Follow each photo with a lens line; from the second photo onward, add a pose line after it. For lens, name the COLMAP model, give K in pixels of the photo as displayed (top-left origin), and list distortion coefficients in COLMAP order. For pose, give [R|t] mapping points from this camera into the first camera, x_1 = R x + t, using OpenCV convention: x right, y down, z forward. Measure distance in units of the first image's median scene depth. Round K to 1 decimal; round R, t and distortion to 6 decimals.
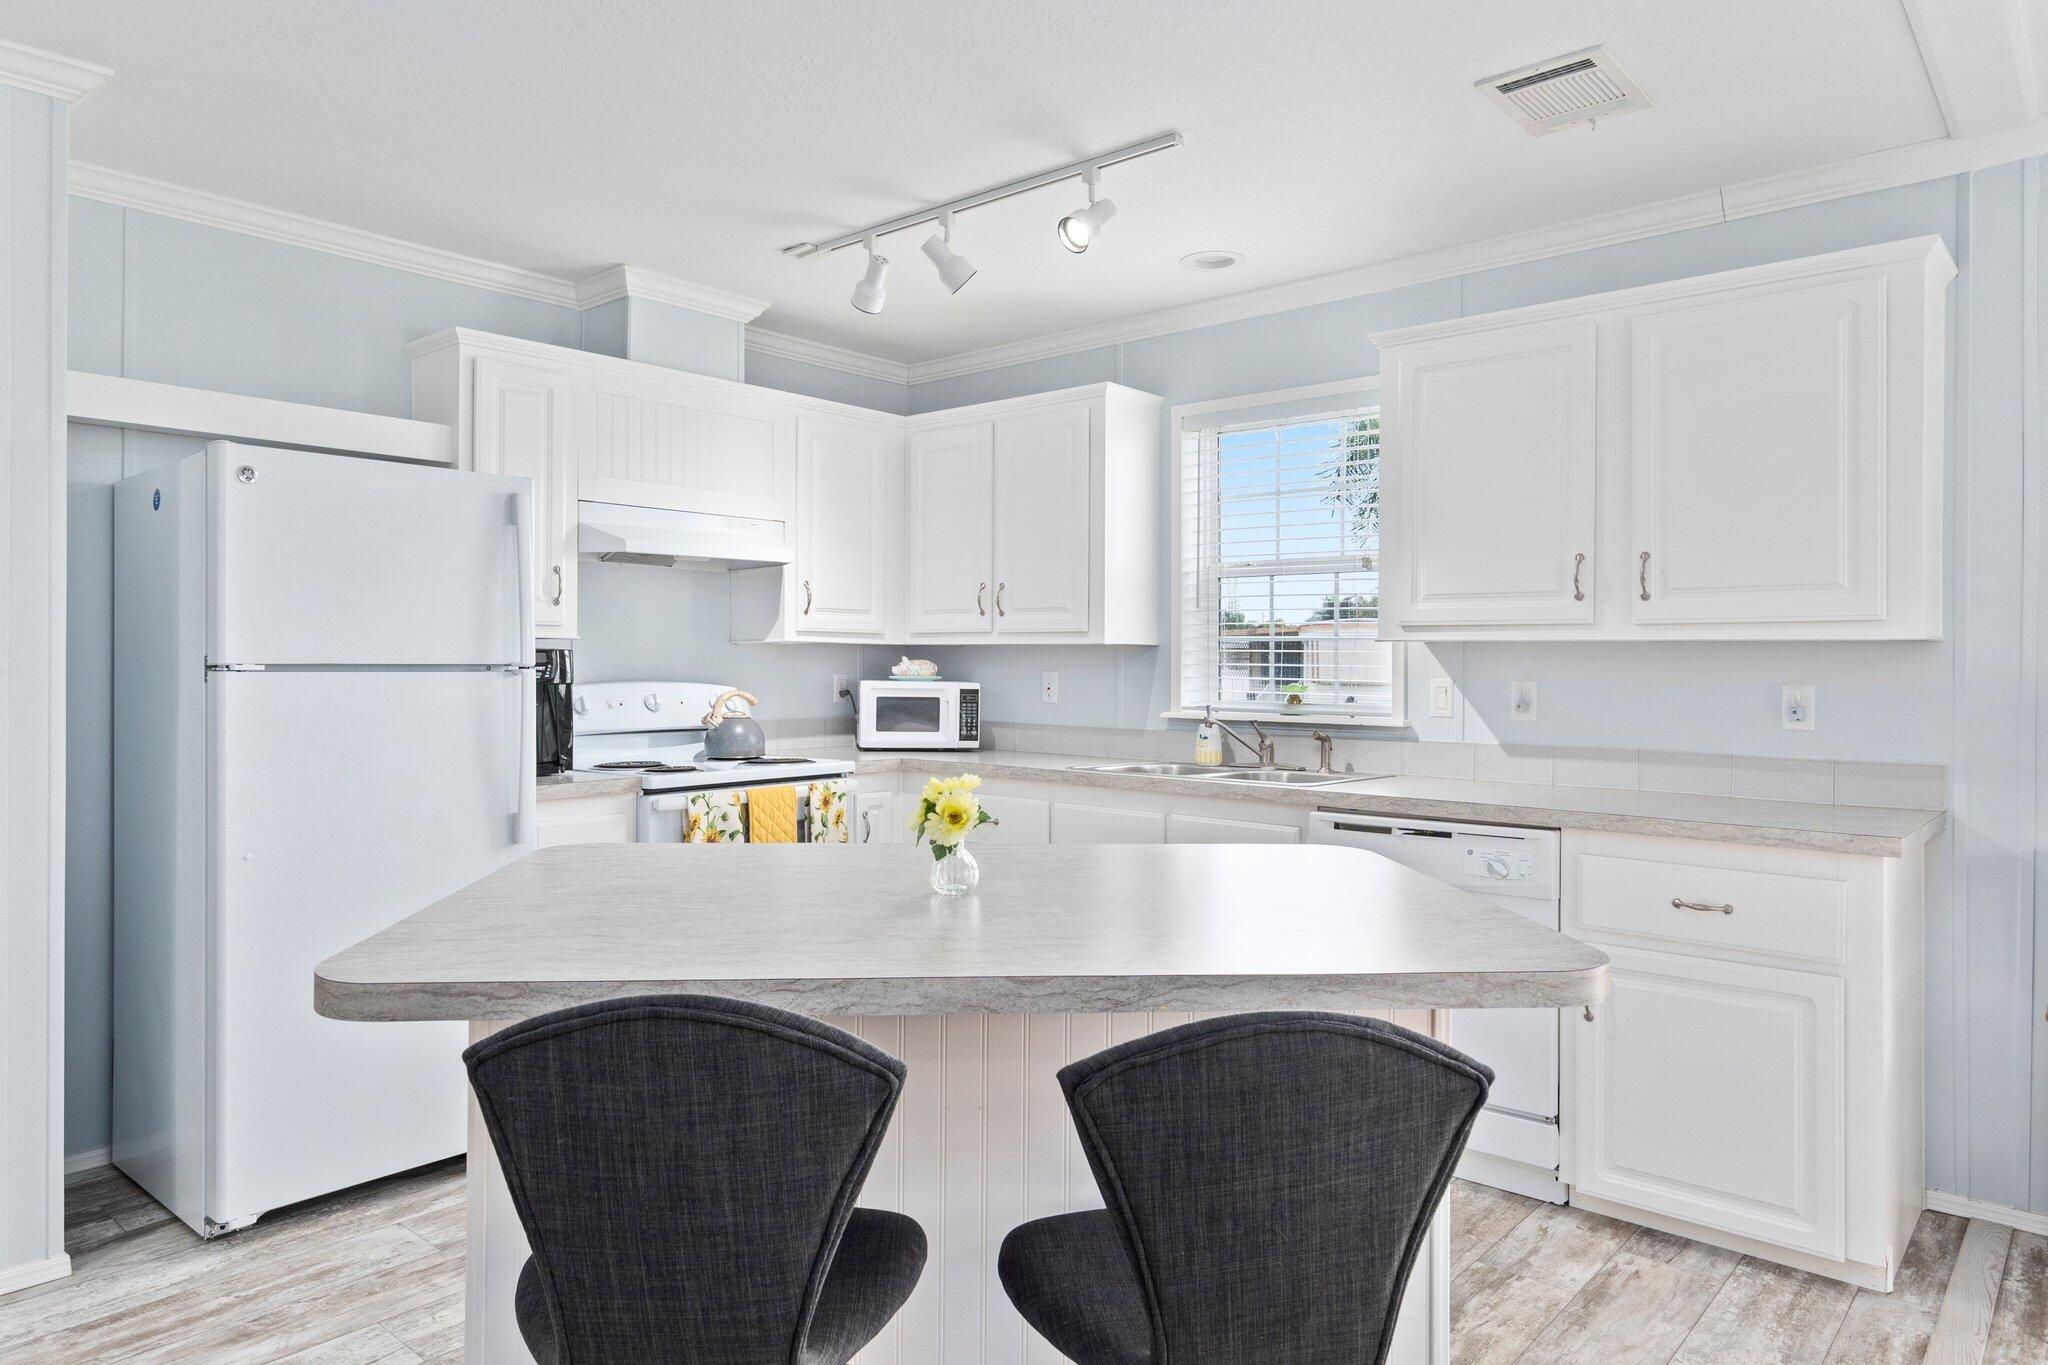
lens RADIAL K [[1277.5, 0, 1021.5], [0, 1277.5, 667.8], [0, 0, 1]] dist [-0.004338, -0.001395]
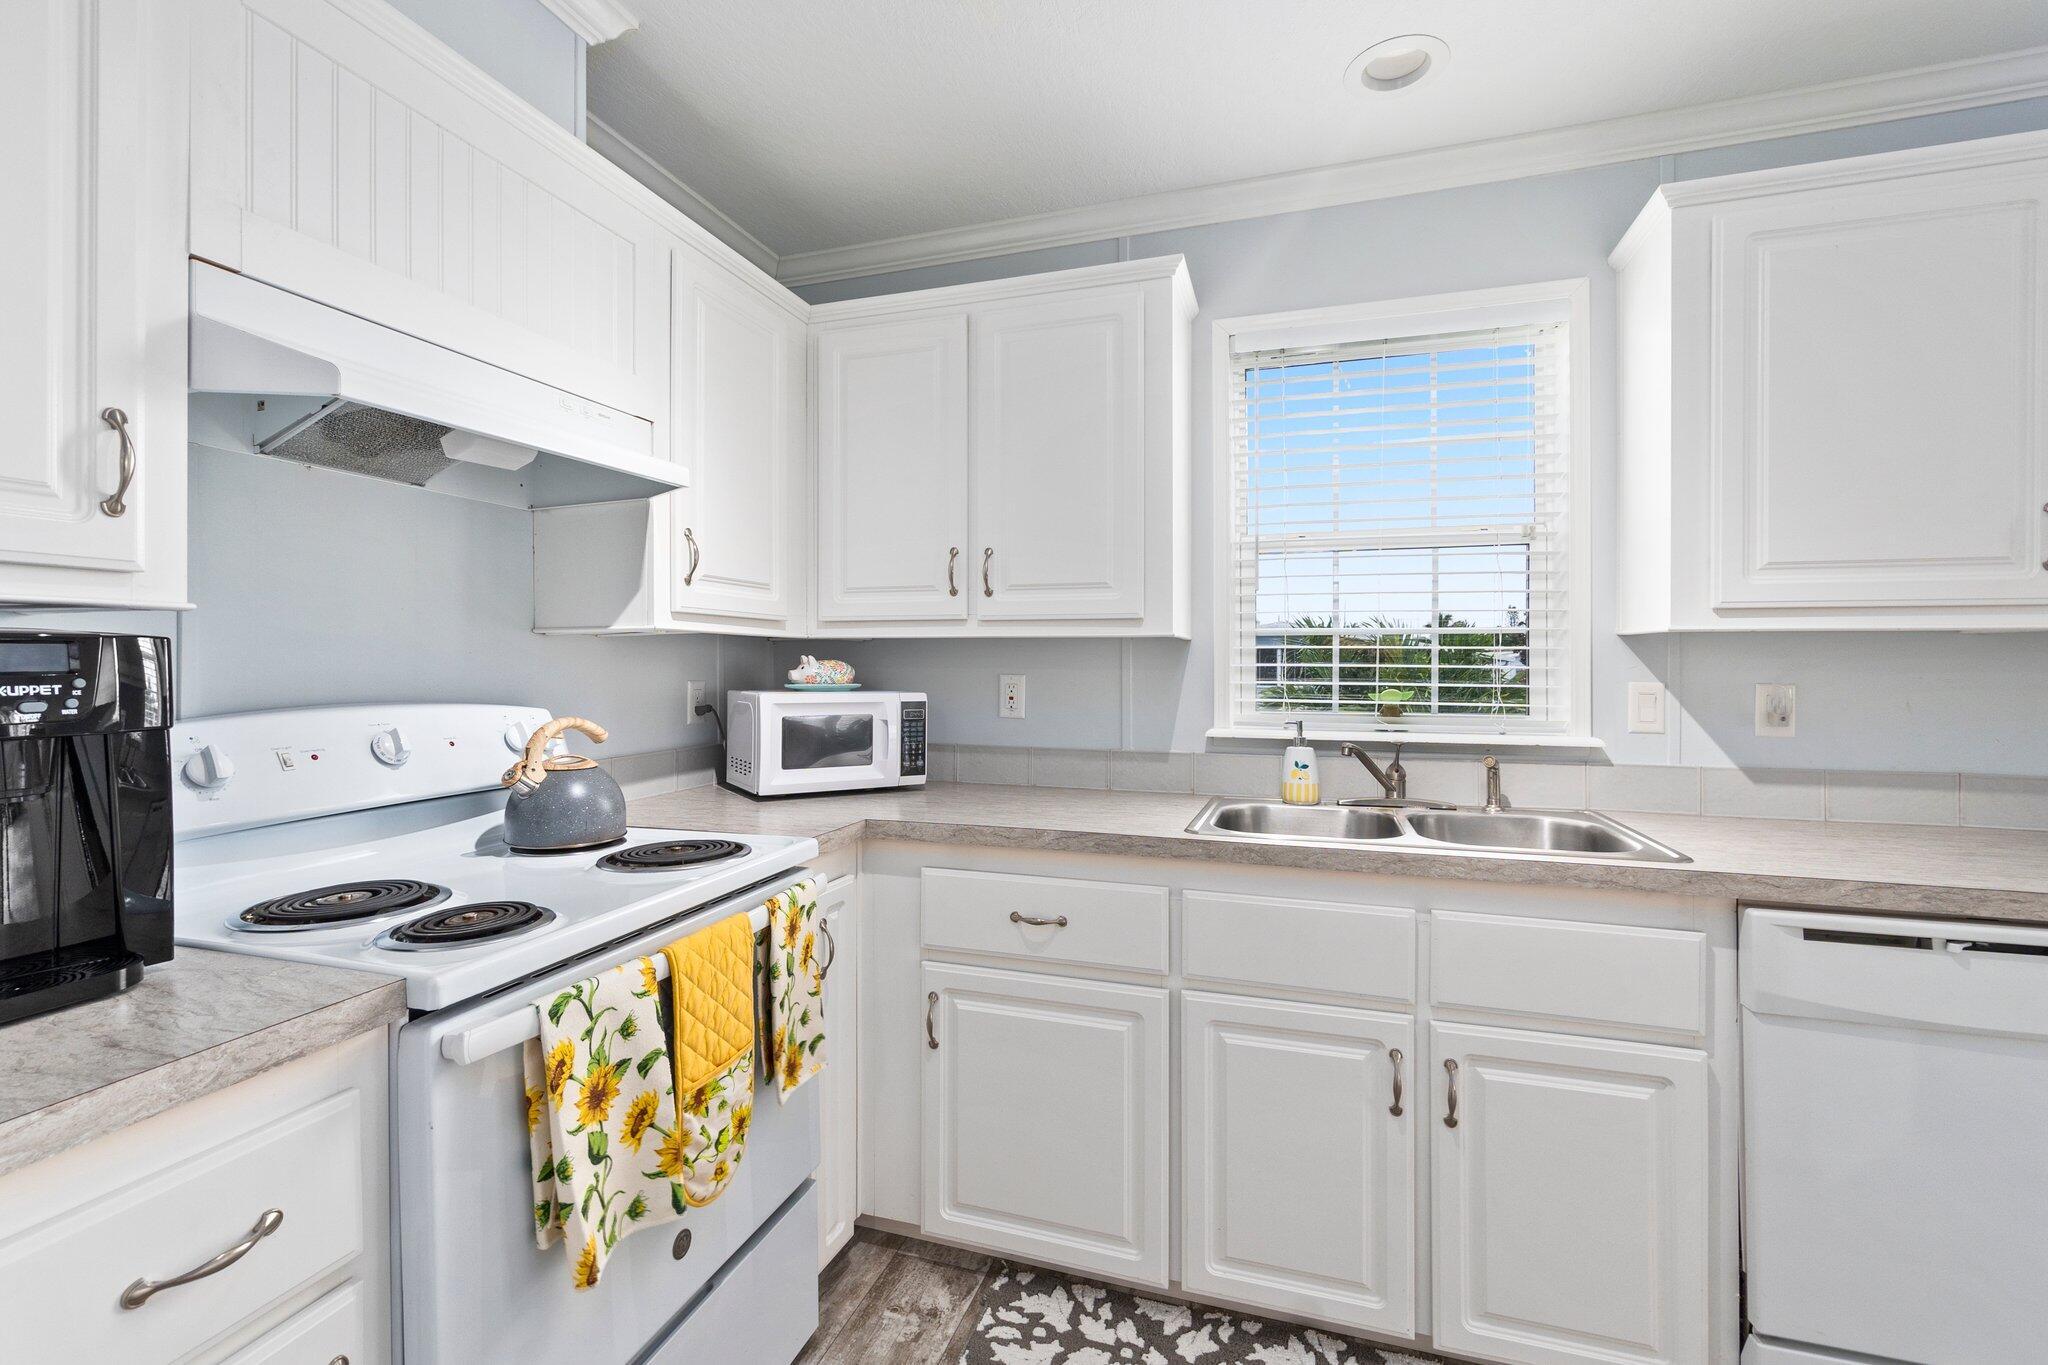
lens RADIAL K [[885.7, 0, 1017.6], [0, 885.7, 662.1], [0, 0, 1]] dist [-0.003005, -0.000155]
pose [[0.921202, -0.004600, 0.389057, -0.203411], [0.005694, 0.999982, -0.001659, -0.004447], [-0.389043, 0.003744, 0.921212, 0.605364]]
